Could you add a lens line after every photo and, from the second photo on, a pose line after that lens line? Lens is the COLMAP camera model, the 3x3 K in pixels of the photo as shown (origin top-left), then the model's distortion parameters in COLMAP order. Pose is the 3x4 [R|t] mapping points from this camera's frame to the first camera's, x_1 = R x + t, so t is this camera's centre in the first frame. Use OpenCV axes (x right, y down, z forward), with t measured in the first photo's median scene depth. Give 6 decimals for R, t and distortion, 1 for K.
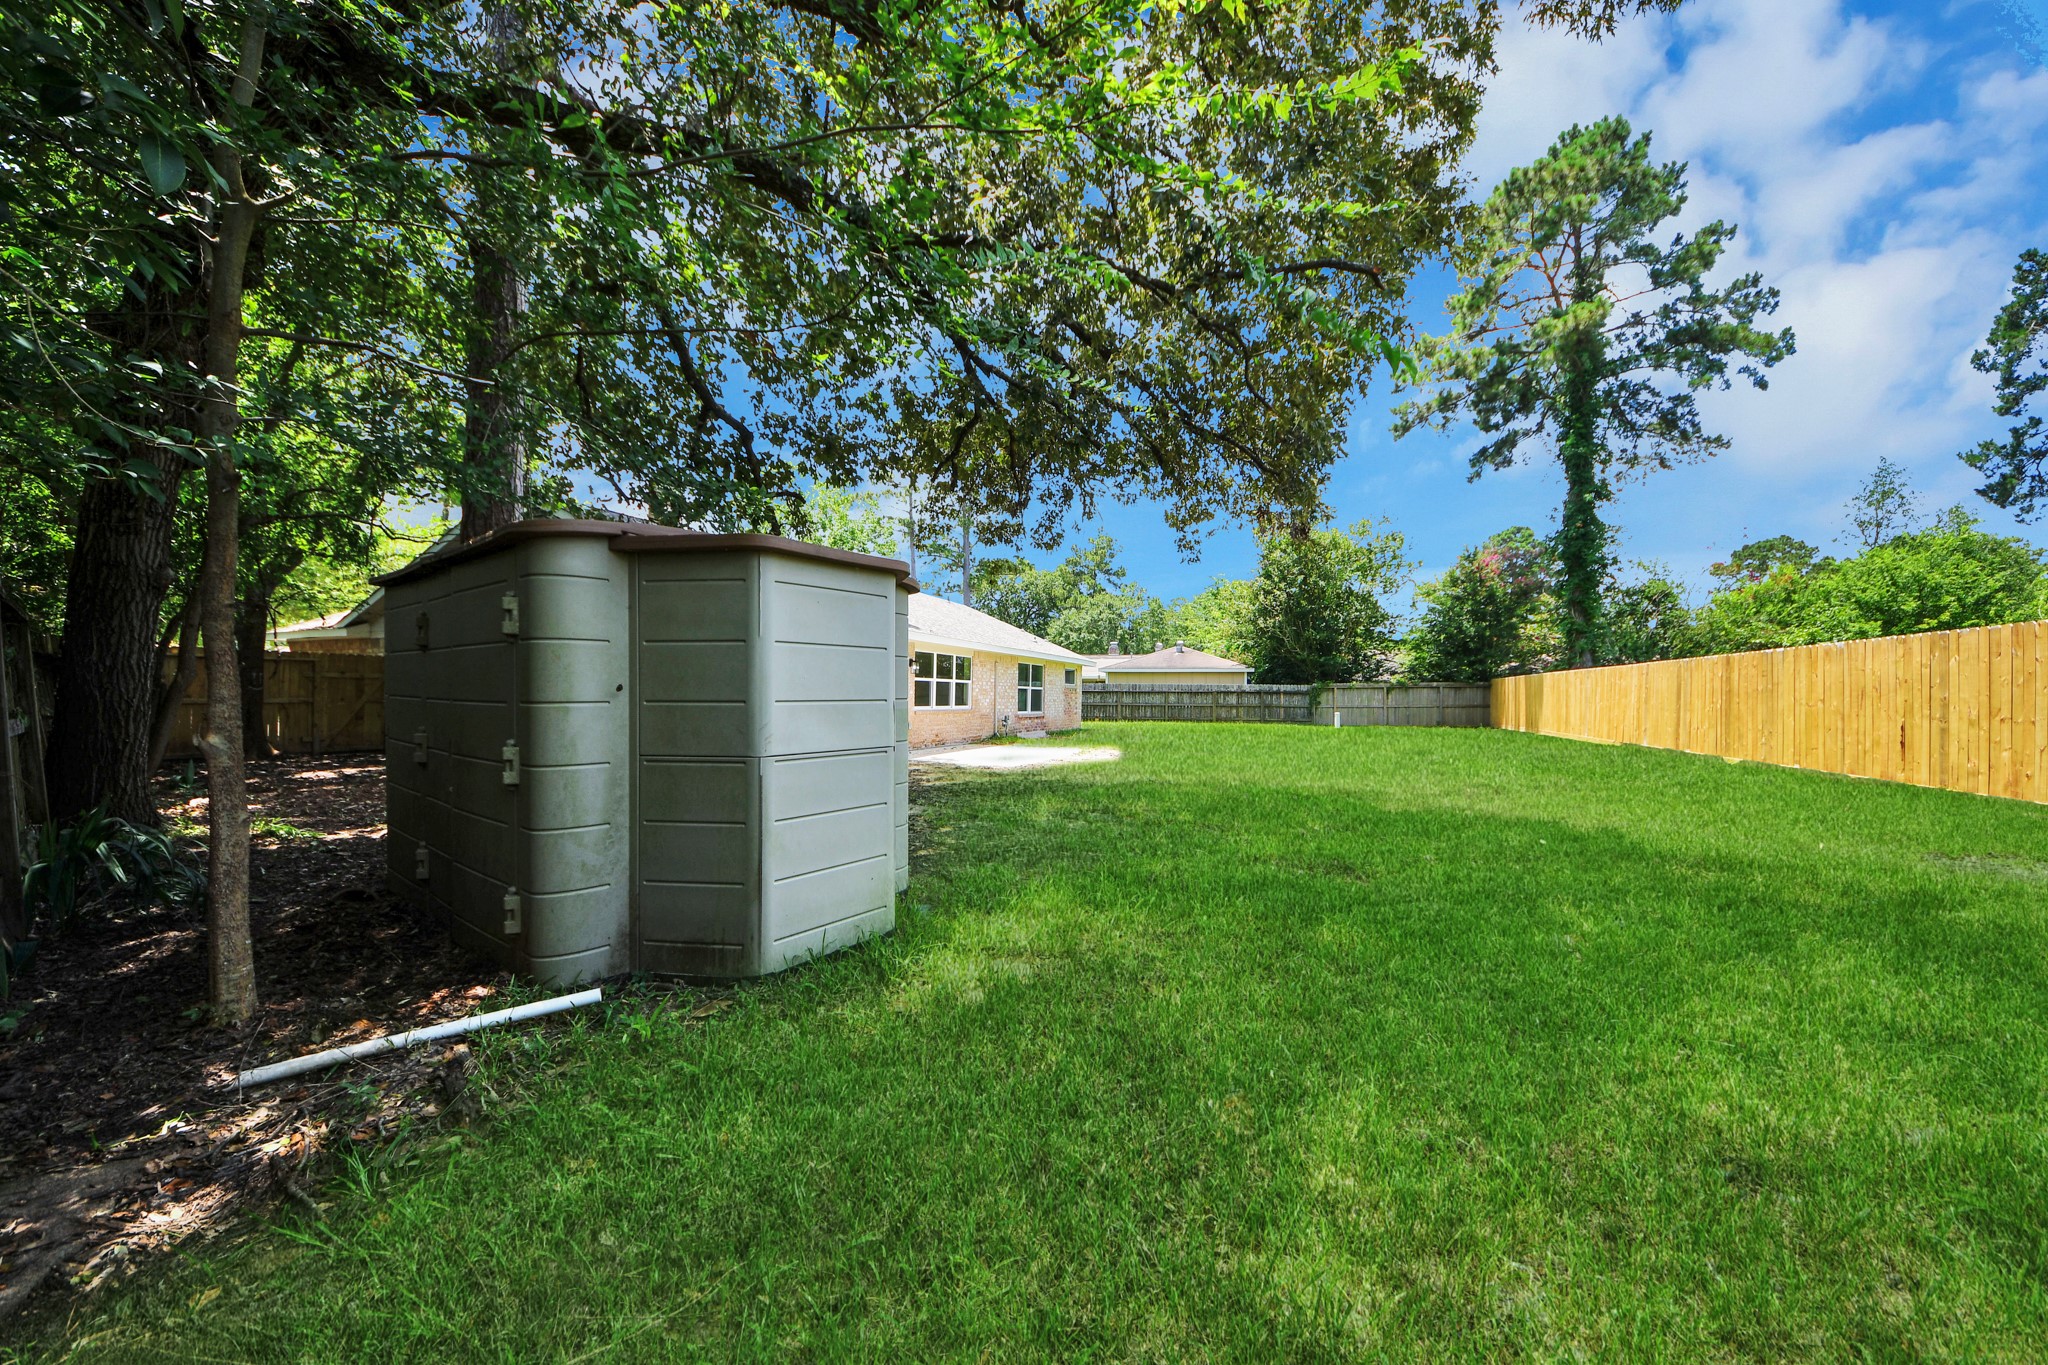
lens RADIAL K [[734.1, 0, 1020.5], [0, 734.1, 695.7], [0, 0, 1]] dist [0.000542, -0.009128]
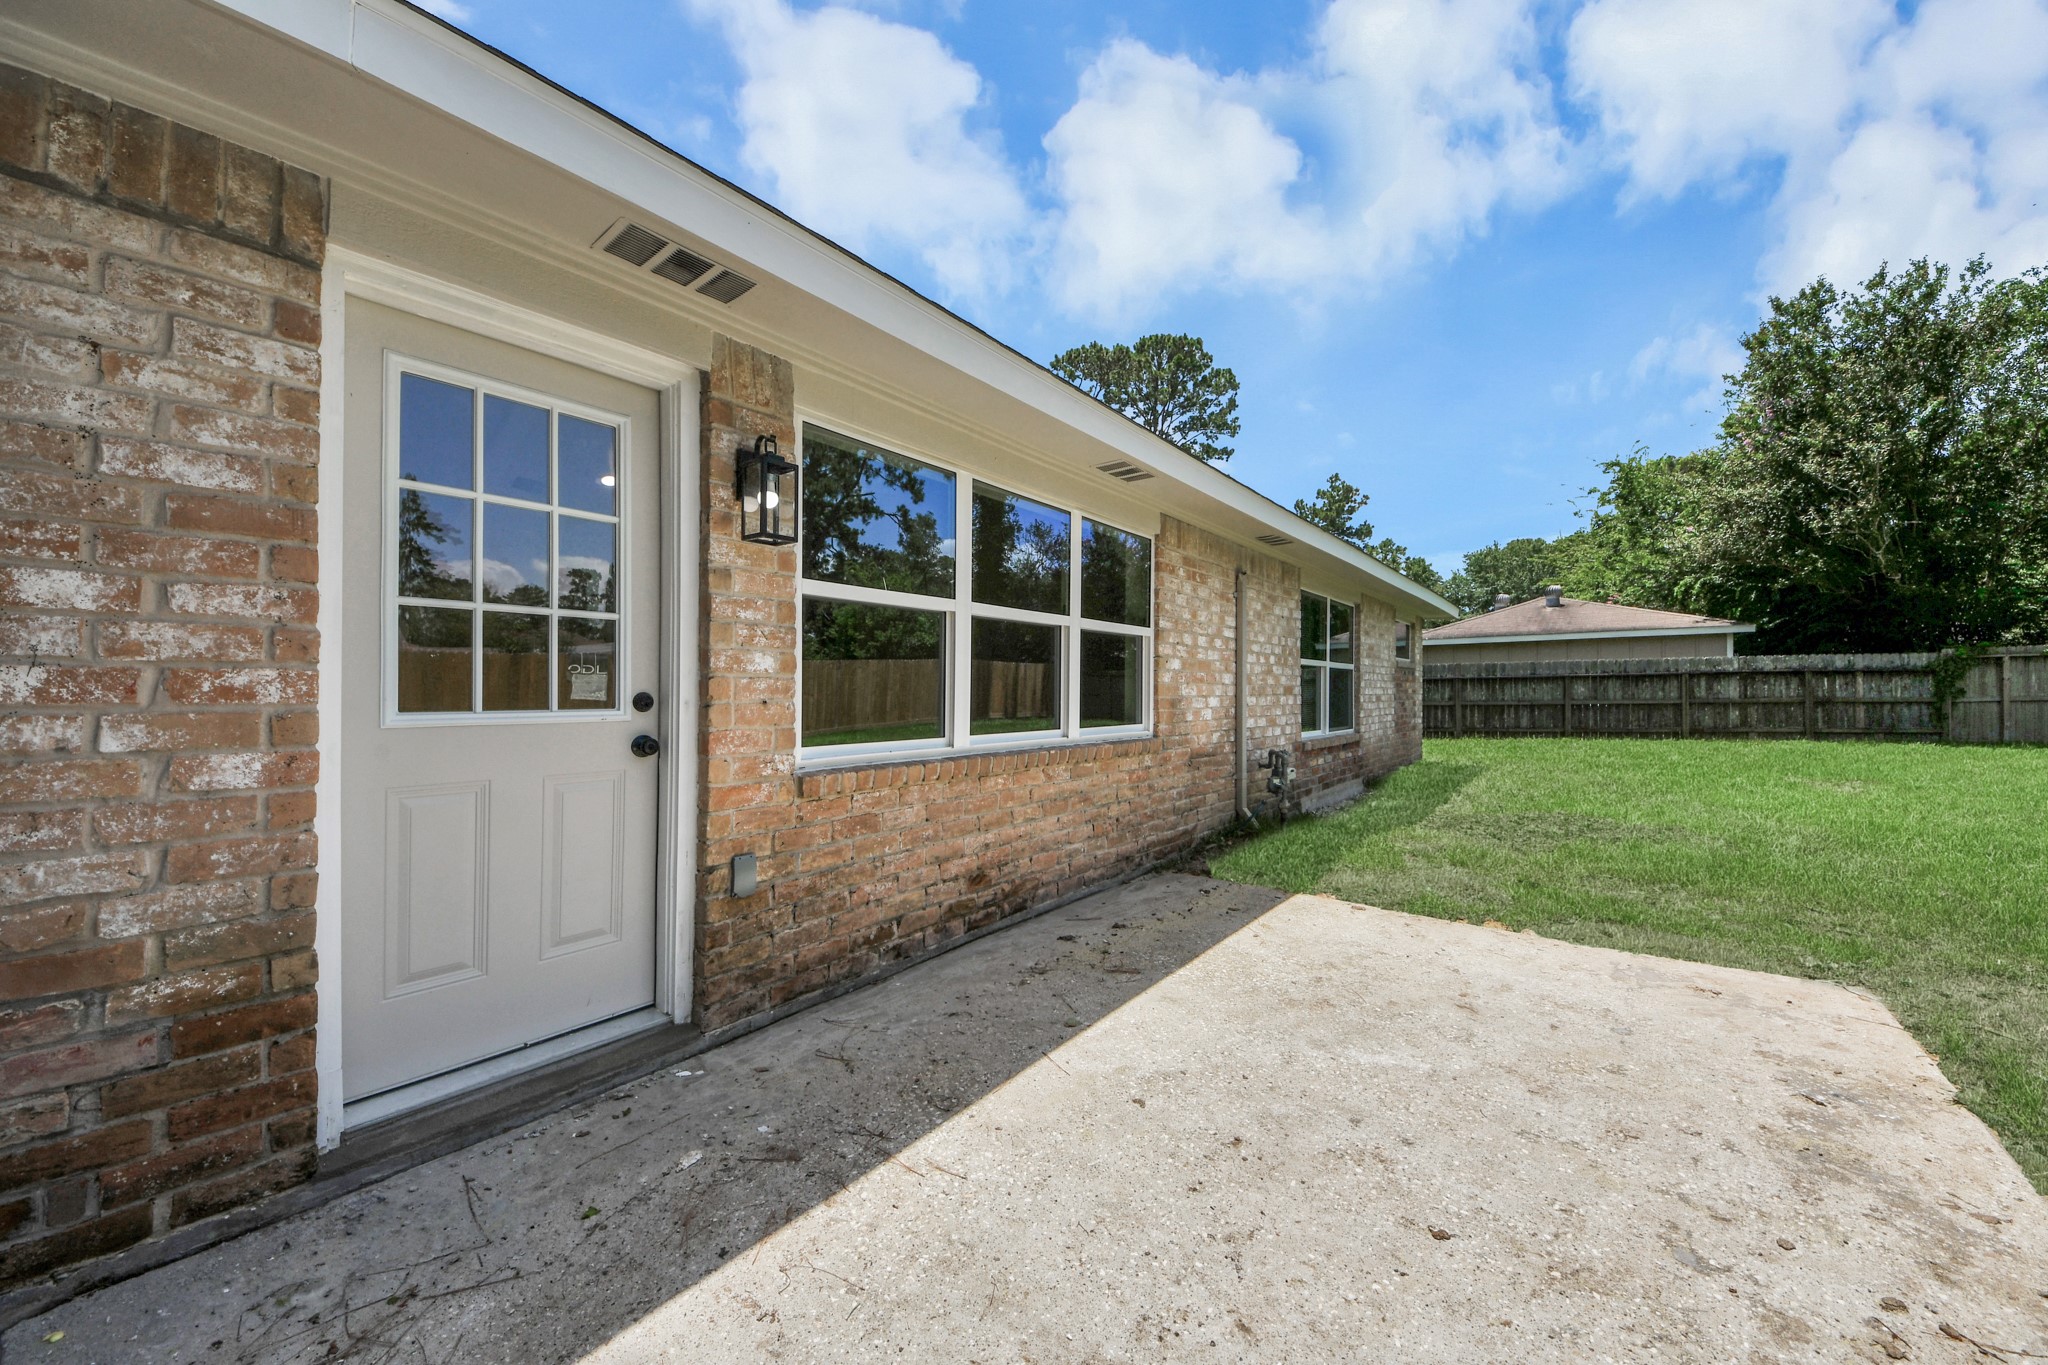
lens RADIAL K [[703.8, 0, 996.4], [0, 703.8, 687.3], [0, 0, 1]] dist [0.001677, -0.012263]
pose [[0.952410, -0.024651, -0.303821, -0.025875], [0.020206, 0.999638, -0.017767, 0.002371], [0.304149, 0.010783, 0.952564, 0.432461]]
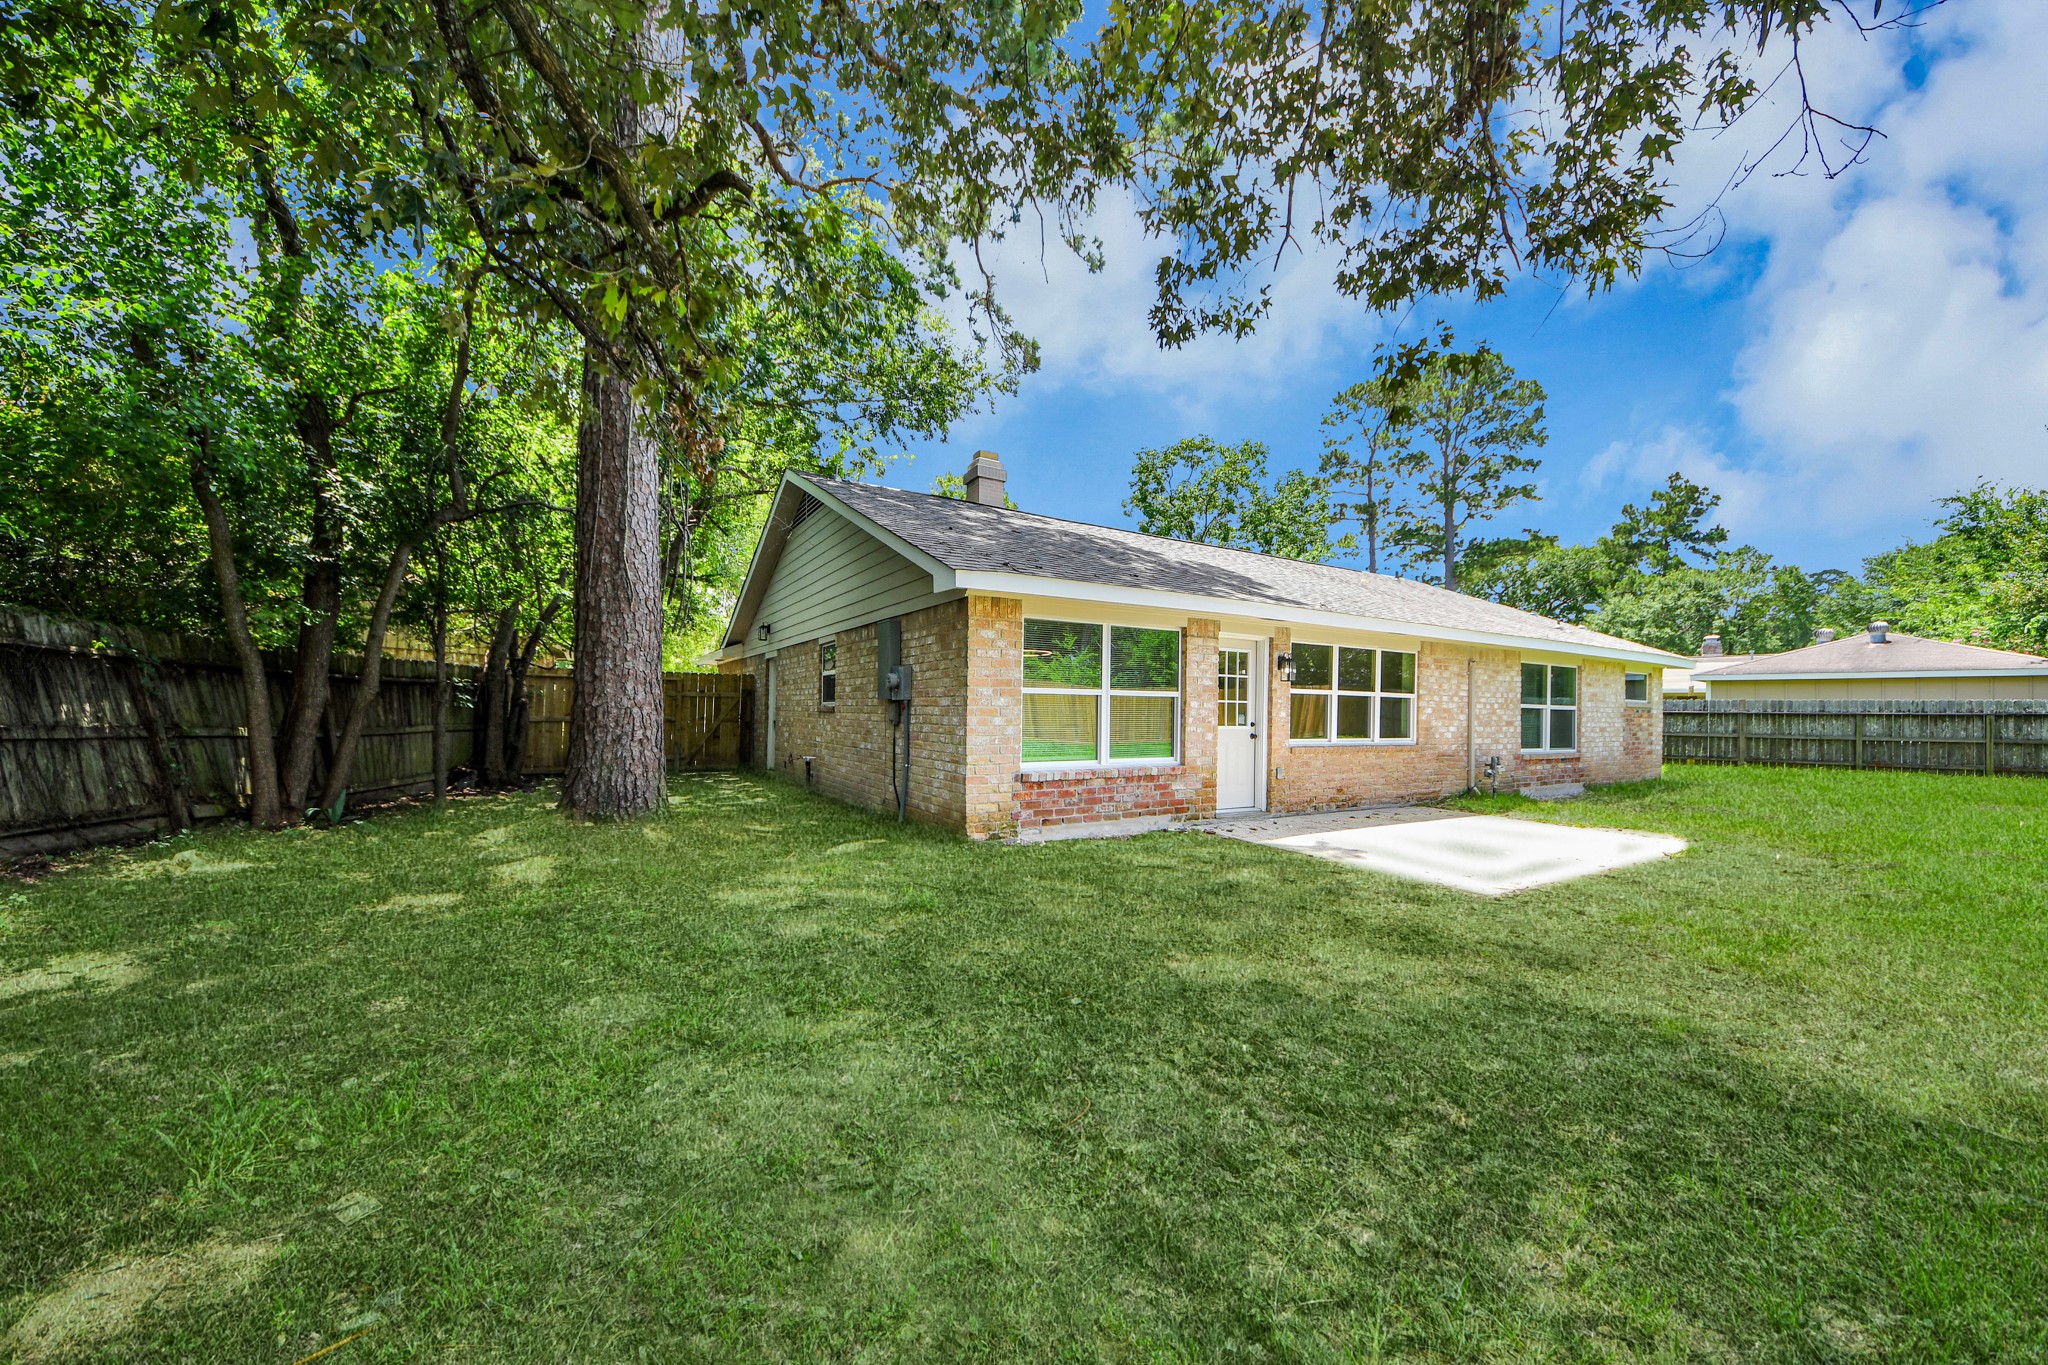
lens RADIAL K [[703.8, 0, 996.4], [0, 703.8, 687.3], [0, 0, 1]] dist [0.001677, -0.012263]
pose [[0.790426, -0.009784, -0.612479, 0.005810], [-0.010903, 0.999489, -0.030037, -0.003451], [0.612460, 0.030420, 0.789916, 0.214362]]
